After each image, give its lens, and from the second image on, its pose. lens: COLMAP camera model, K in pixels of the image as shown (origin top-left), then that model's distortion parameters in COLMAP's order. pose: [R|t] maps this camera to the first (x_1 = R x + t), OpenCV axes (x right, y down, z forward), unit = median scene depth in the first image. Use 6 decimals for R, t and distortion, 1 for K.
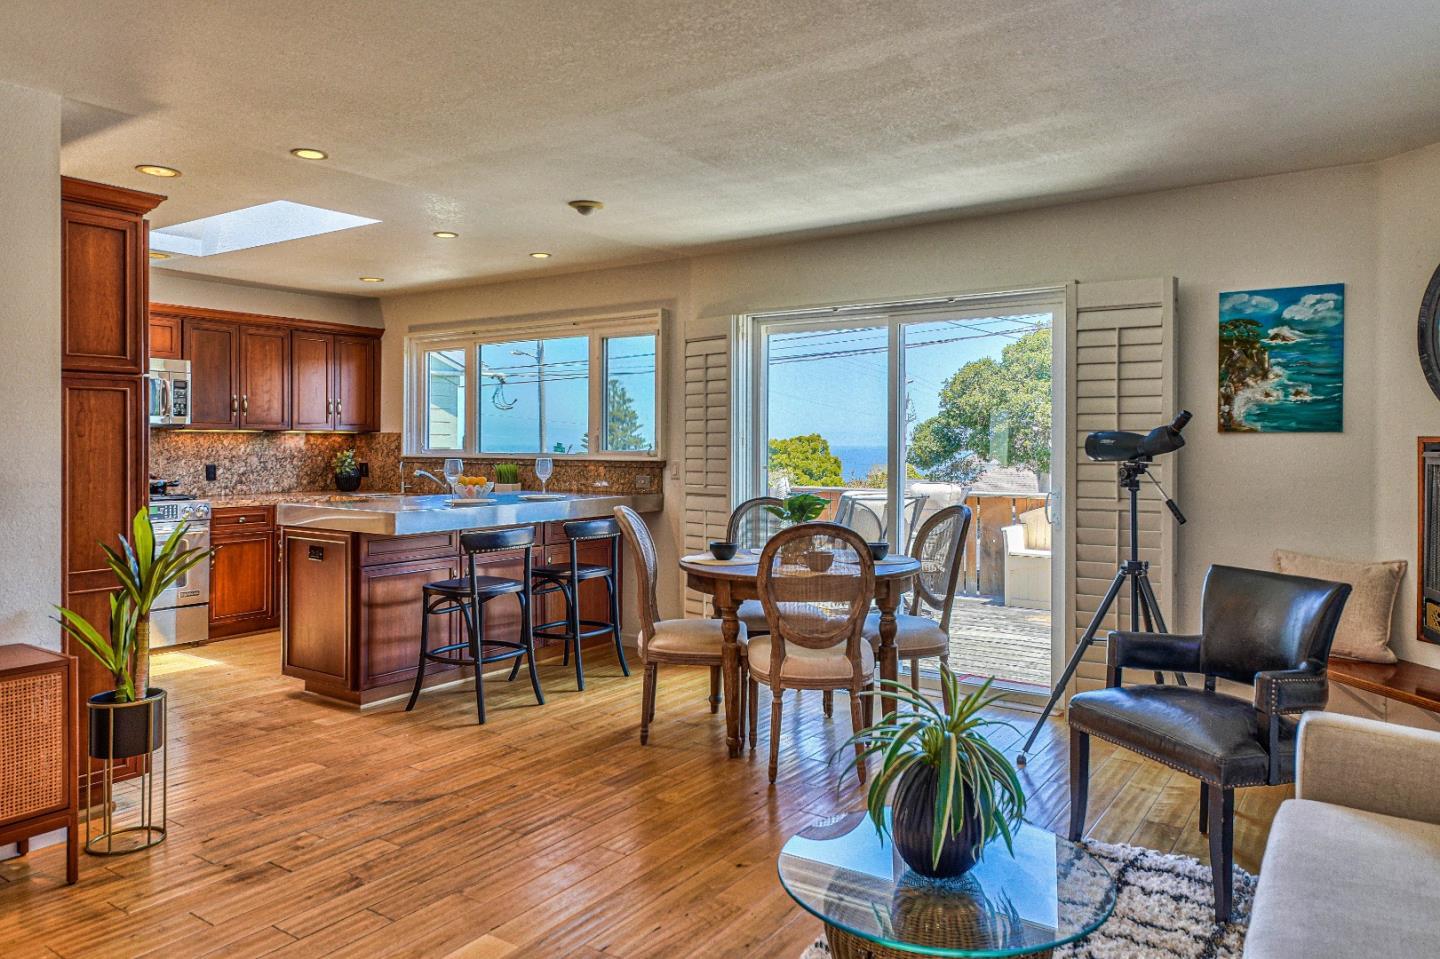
lens RADIAL K [[976.2, 0, 719.9], [0, 976.2, 444.0], [0, 0, 1]] dist [0.005861, -0.001885]
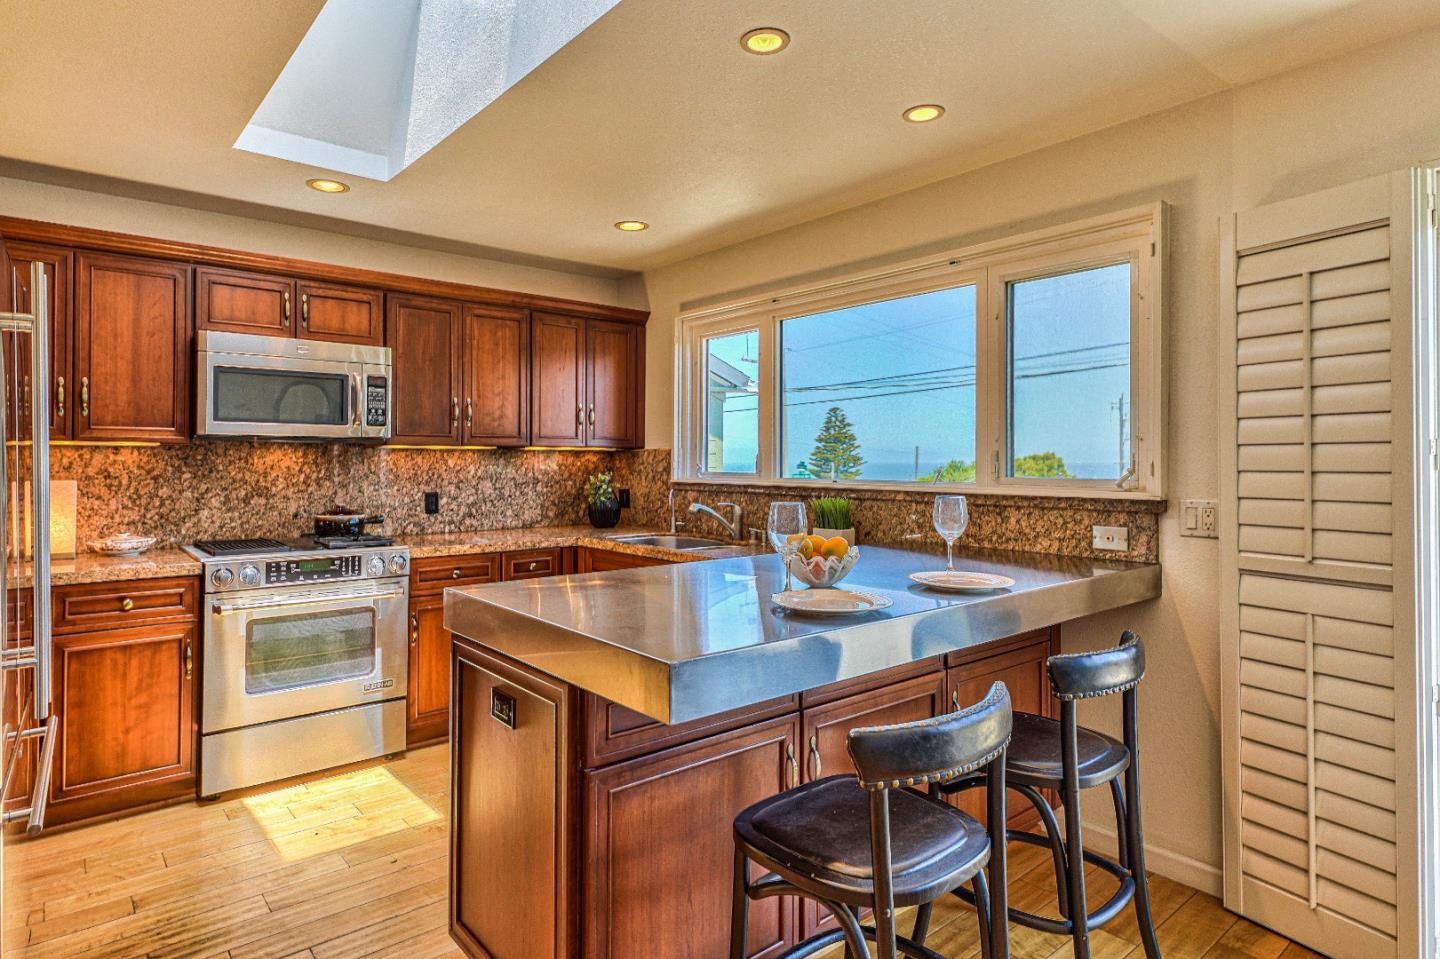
lens RADIAL K [[779.1, 0, 691.6], [0, 779.1, 461.9], [0, 0, 1]] dist [0.002145, 0.000388]
pose [[0.960742, 0.000418, -0.277442, -0.231274], [-0.000266, 1.000000, 0.000586, -0.003775], [0.277442, -0.000489, 0.960742, 0.685403]]
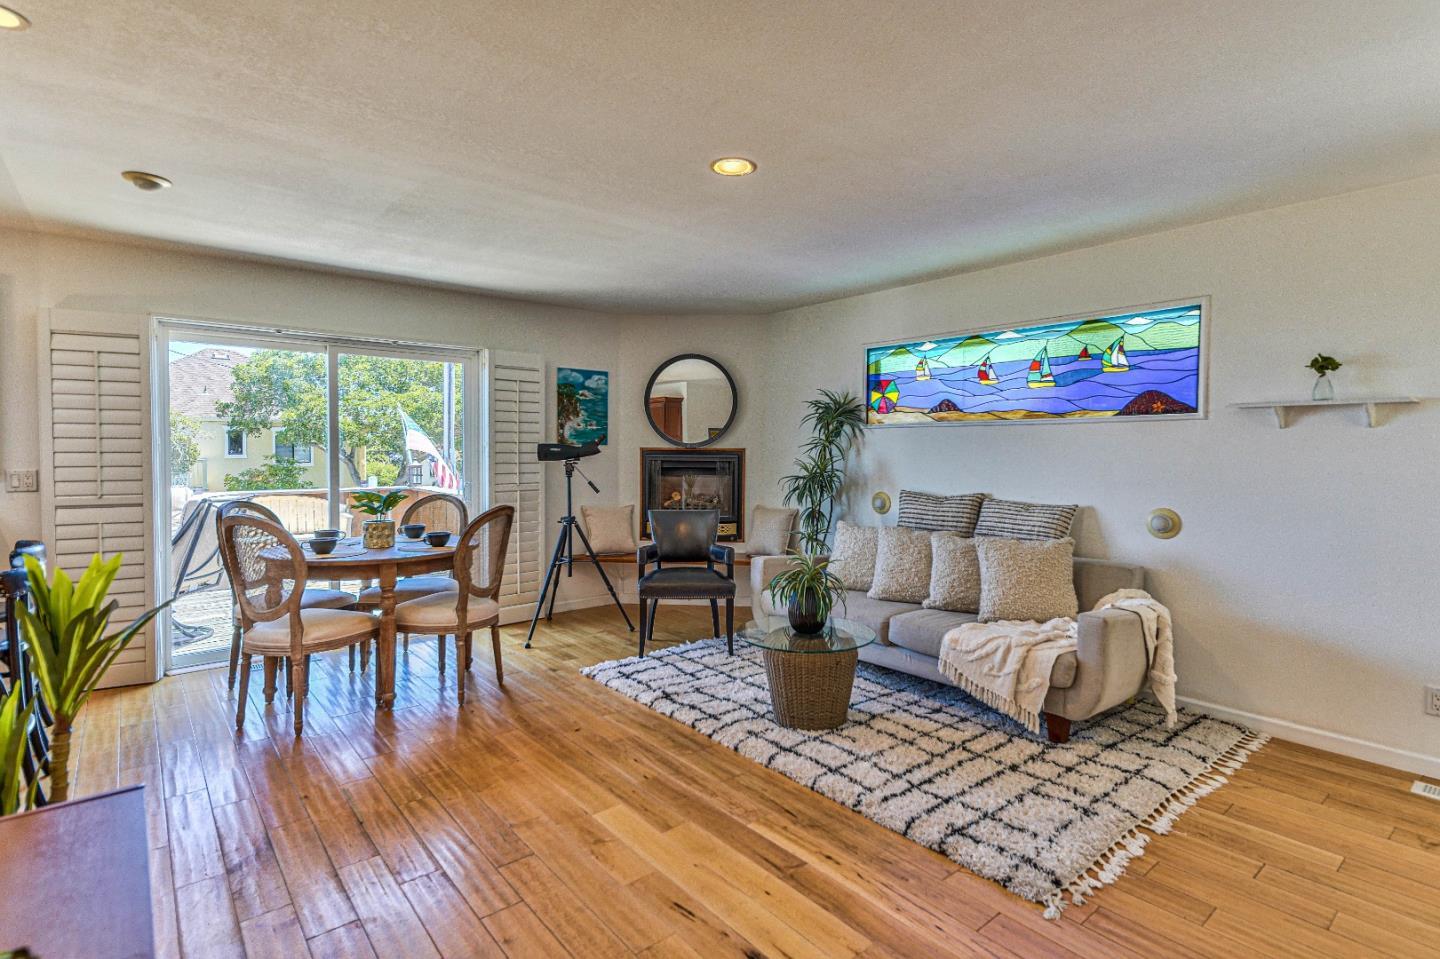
lens RADIAL K [[708.4, 0, 743.3], [0, 708.4, 472.4], [0, 0, 1]] dist [0.010542, -0.000136]
pose [[0.243771, -0.031229, 0.969330, -0.618643], [-0.003302, 0.999449, 0.033030, -0.003945], [-0.969827, -0.011252, 0.243533, 0.309845]]
